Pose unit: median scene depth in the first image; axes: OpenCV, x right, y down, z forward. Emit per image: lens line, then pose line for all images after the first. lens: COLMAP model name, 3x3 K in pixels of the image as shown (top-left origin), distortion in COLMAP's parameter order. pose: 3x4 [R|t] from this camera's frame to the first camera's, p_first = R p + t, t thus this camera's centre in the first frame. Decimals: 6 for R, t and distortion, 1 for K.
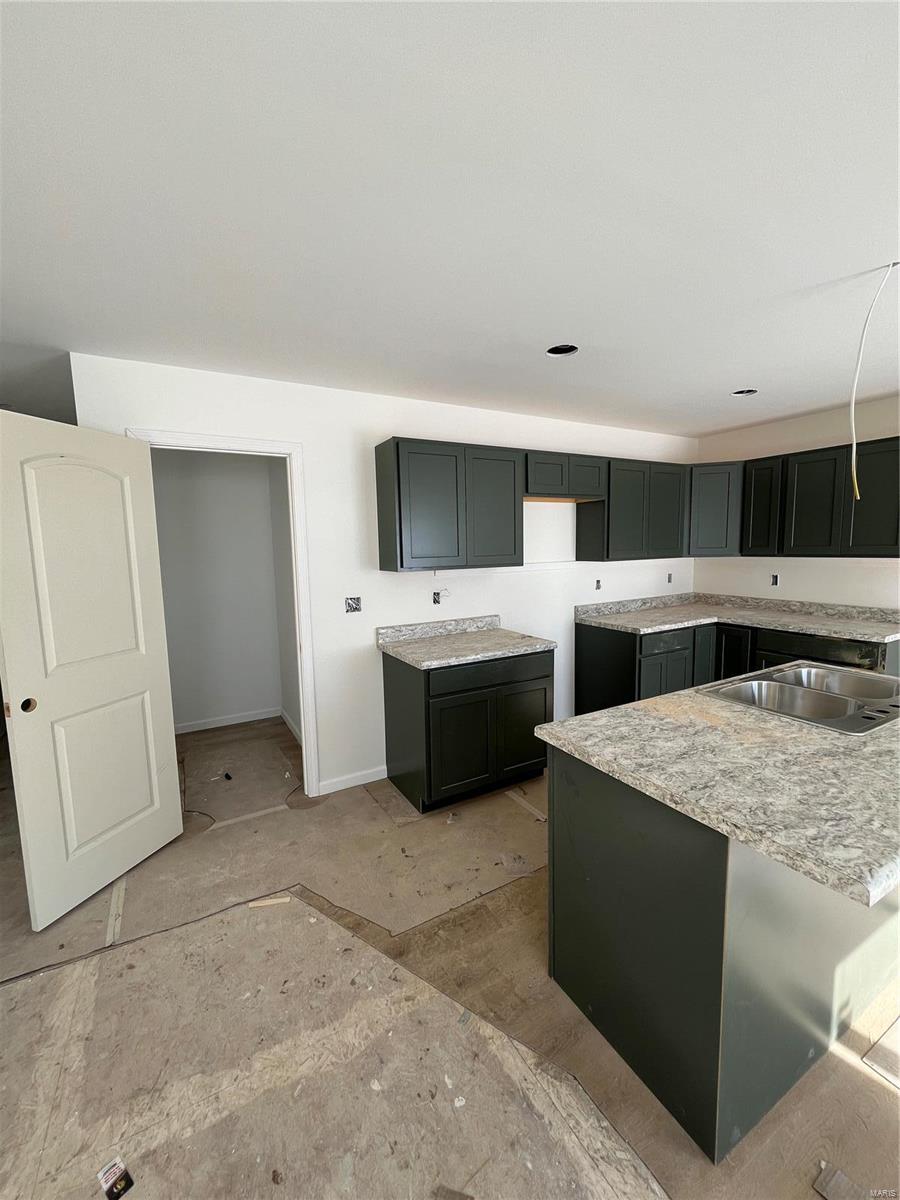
lens RADIAL K [[480.5, 0, 448.8], [0, 480.5, 600.6], [0, 0, 1]] dist [-0.003096, 0.000062]
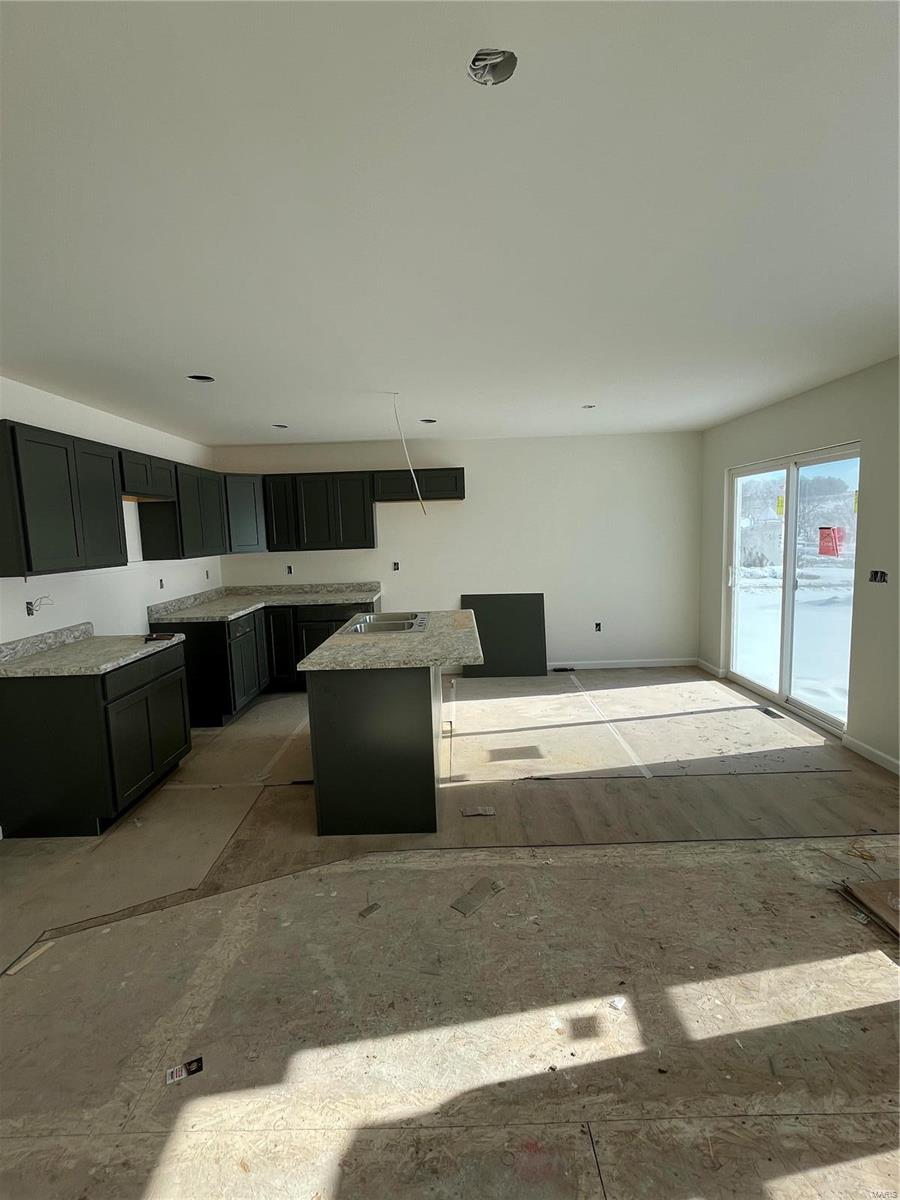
lens RADIAL K [[572.0, 0, 439.8], [0, 572.0, 601.3], [0, 0, 1]] dist [0.000916, 0.000287]
pose [[0.501402, -0.100692, 0.859336, -0.480772], [0.121051, 0.991600, 0.045559, 0.021374], [-0.856705, 0.081180, 0.509379, -0.118334]]
